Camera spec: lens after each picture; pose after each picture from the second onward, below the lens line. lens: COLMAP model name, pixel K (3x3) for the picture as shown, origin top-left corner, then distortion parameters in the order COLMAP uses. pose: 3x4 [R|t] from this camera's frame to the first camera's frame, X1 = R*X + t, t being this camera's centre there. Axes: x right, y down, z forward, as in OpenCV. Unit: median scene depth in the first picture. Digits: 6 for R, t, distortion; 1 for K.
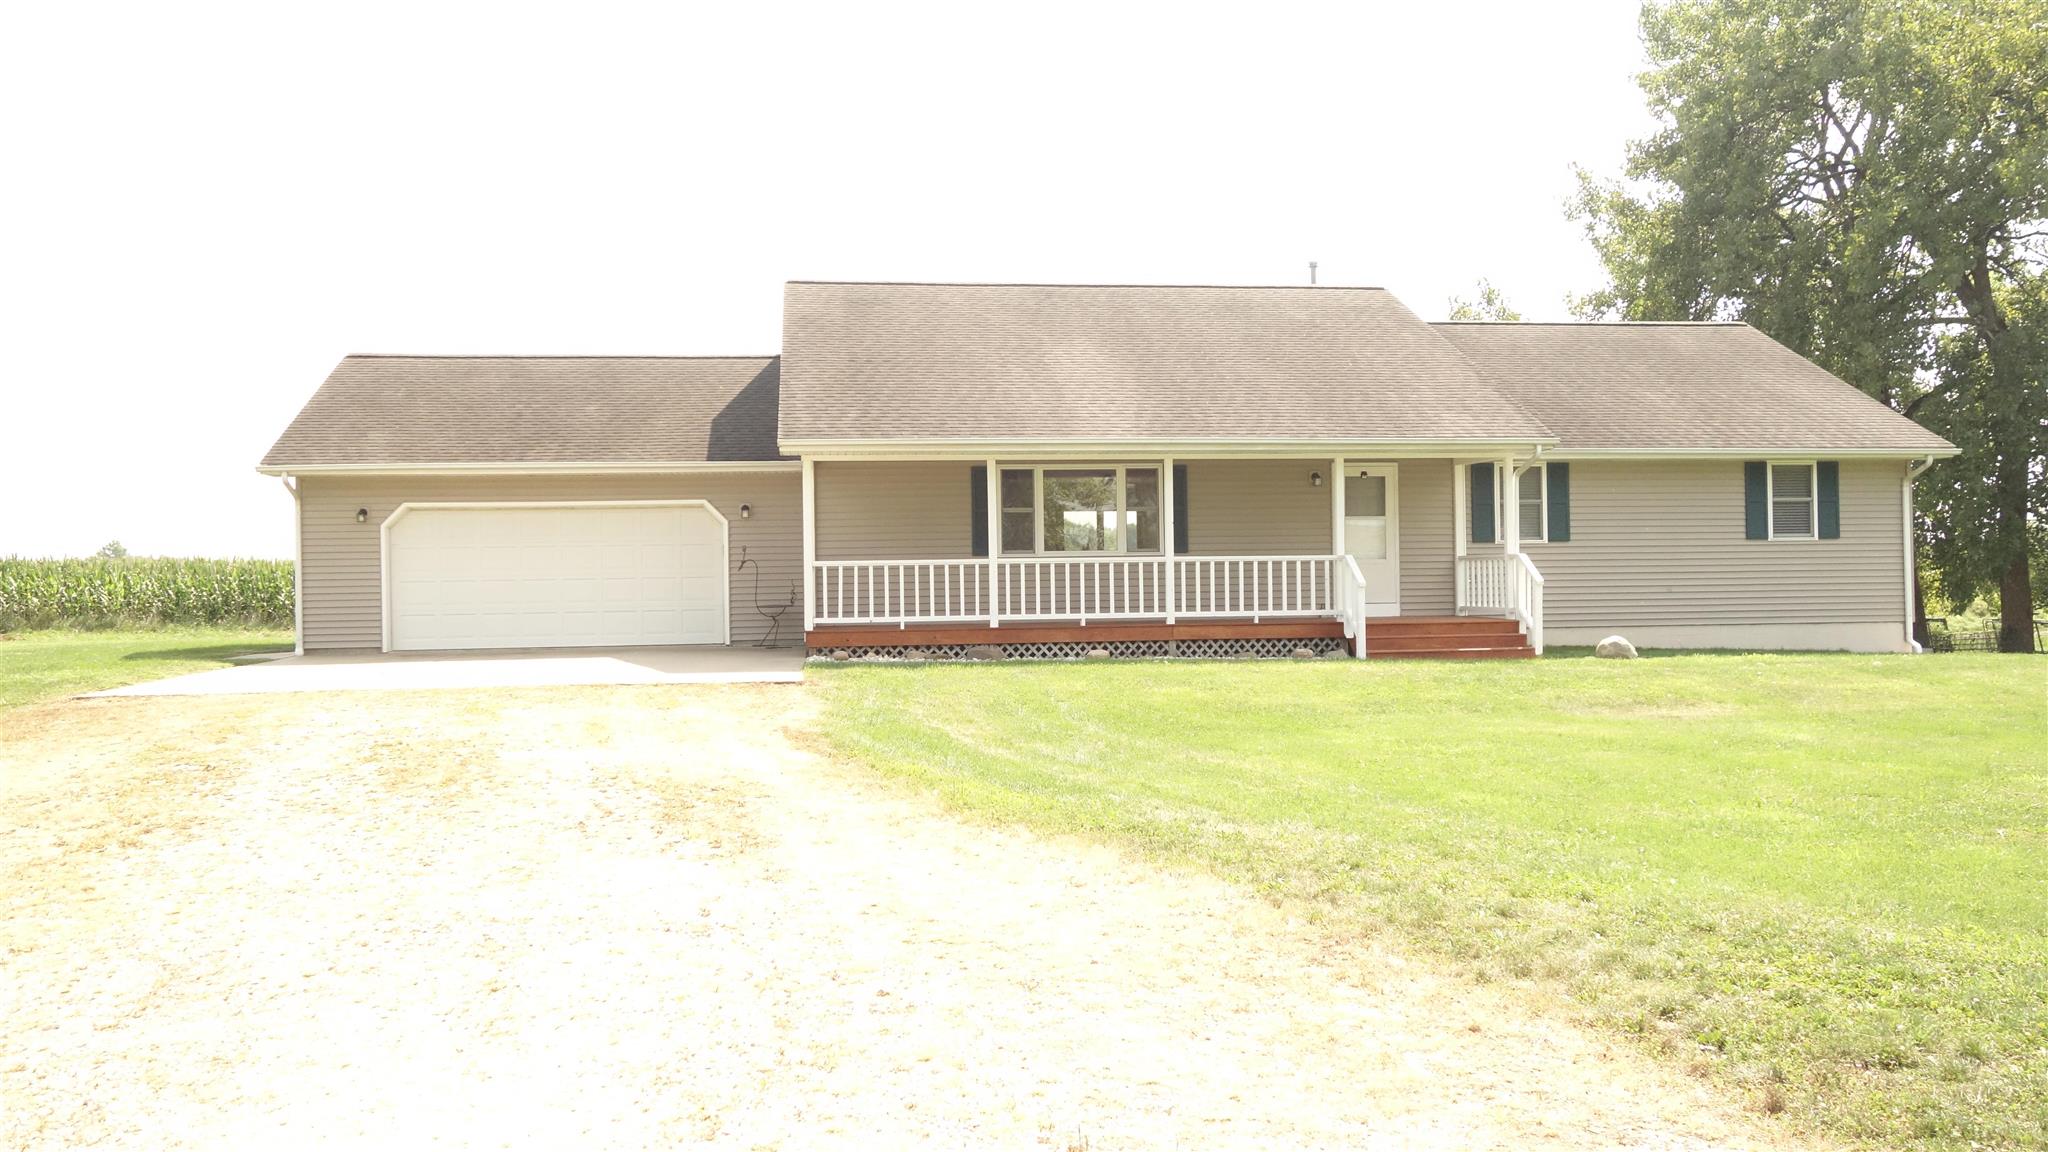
lens RADIAL K [[1628.3, 0, 1025.7], [0, 1628.3, 570.1], [0, 0, 1]] dist [-0.004554, 0.003521]
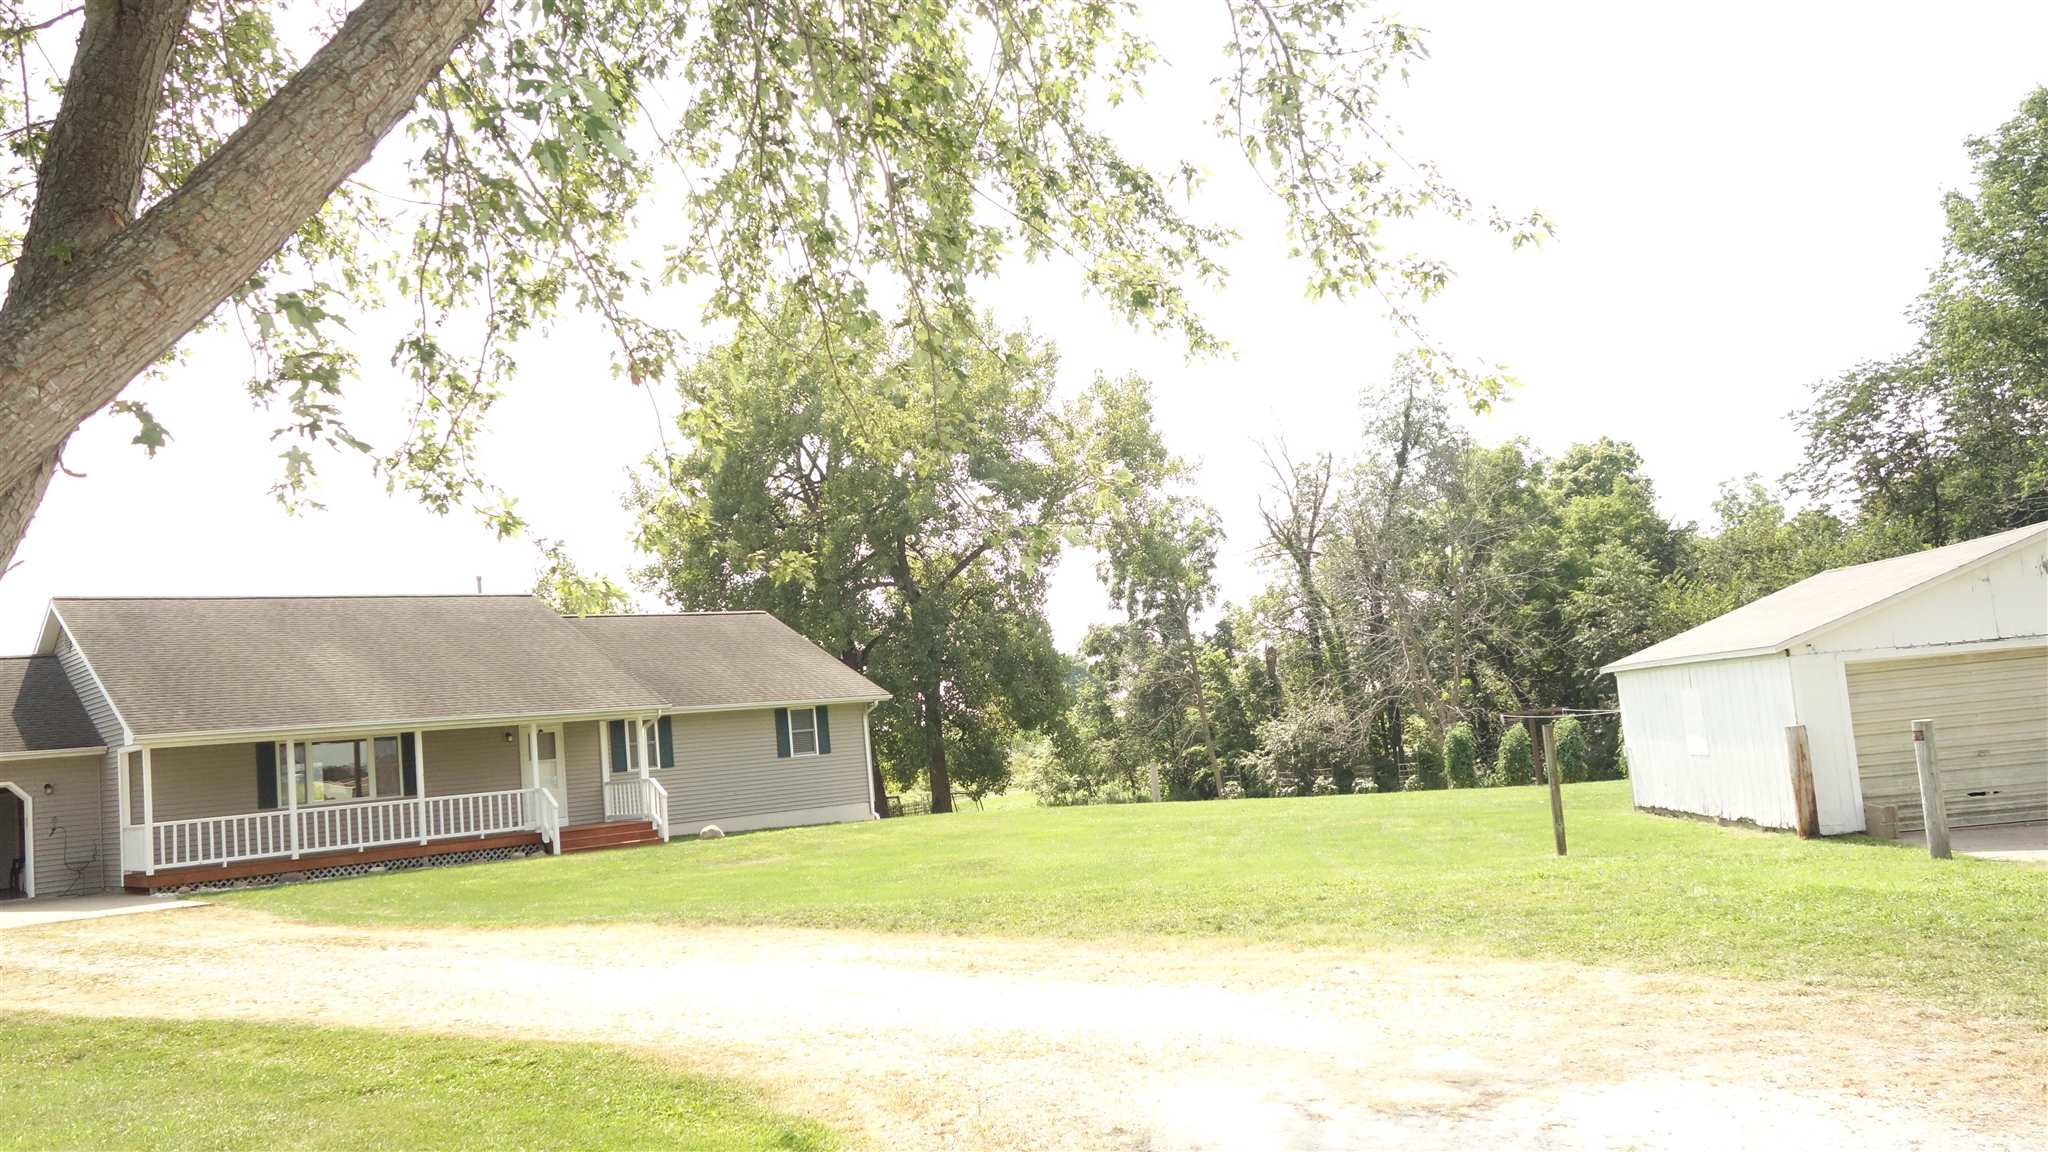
lens RADIAL K [[1628.3, 0, 1025.7], [0, 1628.3, 570.1], [0, 0, 1]] dist [-0.004554, 0.003521]
pose [[0.830205, -0.003448, 0.557448, -0.264515], [0.073798, 0.991859, -0.103772, -0.019033], [-0.552552, 0.127291, 0.823701, -0.509986]]
